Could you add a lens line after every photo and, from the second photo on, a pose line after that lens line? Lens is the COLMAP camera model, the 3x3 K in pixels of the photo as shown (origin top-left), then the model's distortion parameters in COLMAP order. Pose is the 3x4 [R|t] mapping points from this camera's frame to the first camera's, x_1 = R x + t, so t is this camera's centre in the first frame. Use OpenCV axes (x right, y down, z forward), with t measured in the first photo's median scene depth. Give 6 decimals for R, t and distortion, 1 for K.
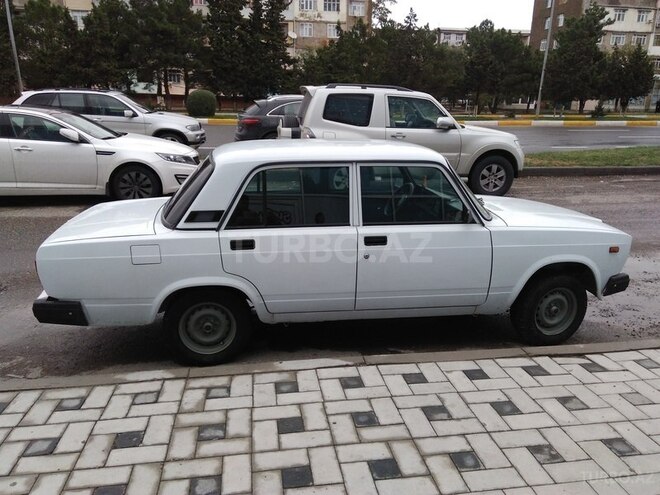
lens RADIAL K [[511.7, 0, 330.0], [0, 511.7, 247.5], [0, 0, 1]] dist [0.067683, -0.066452]
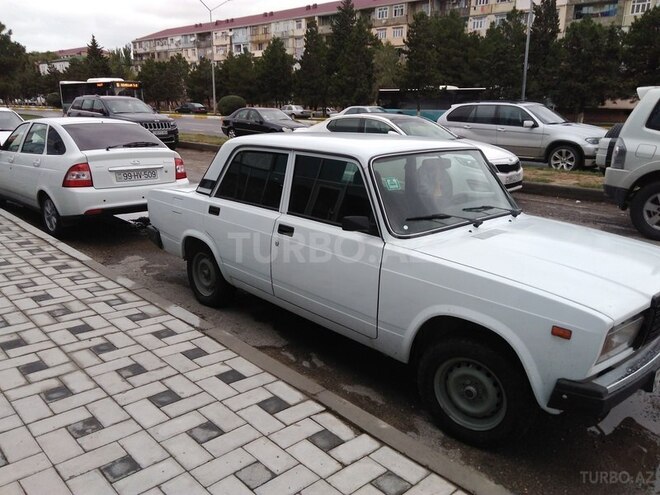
lens RADIAL K [[511.7, 0, 330.0], [0, 511.7, 247.5], [0, 0, 1]] dist [0.067683, -0.066452]
pose [[0.579570, 0.208605, -0.787771, 0.964392], [-0.233854, 0.968598, 0.084440, -0.087804], [0.780648, 0.135285, 0.610153, 0.494870]]
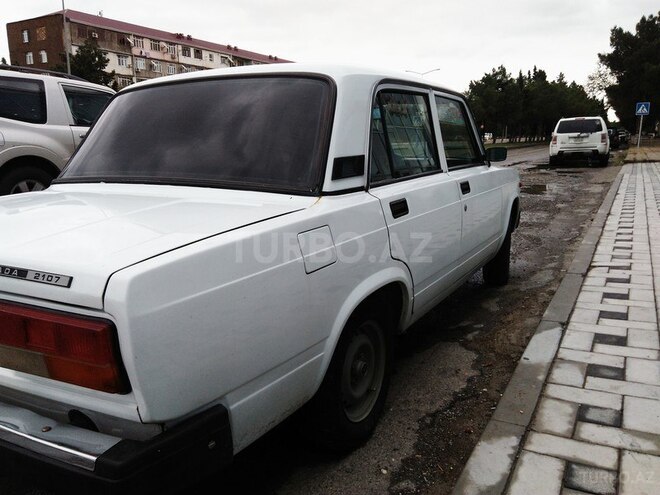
lens RADIAL K [[511.7, 0, 330.0], [0, 511.7, 247.5], [0, 0, 1]] dist [0.067683, -0.066452]
pose [[0.632445, -0.179911, 0.753422, -0.696150], [0.232135, 0.971971, 0.037238, -0.001953], [-0.739004, 0.151345, 0.656482, 0.675792]]
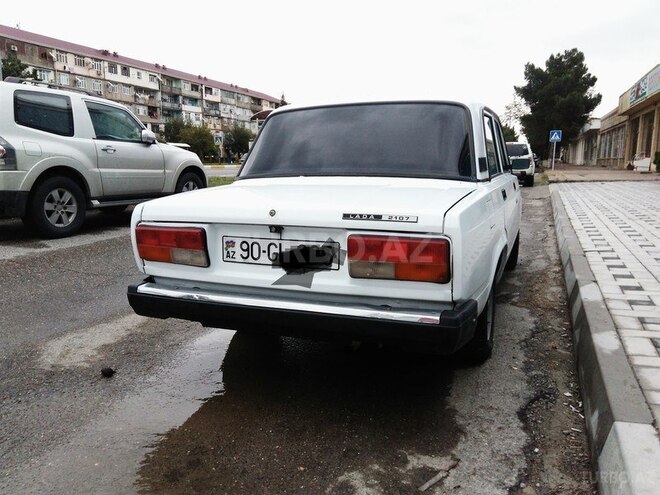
lens RADIAL K [[510.2, 0, 330.0], [0, 510.2, 247.5], [0, 0, 1]] dist [0.028744, -0.008520]
pose [[0.522089, -0.156674, 0.838377, -1.087465], [0.239051, 0.970463, 0.032492, -0.018274], [-0.818705, 0.183451, 0.544121, 0.792947]]
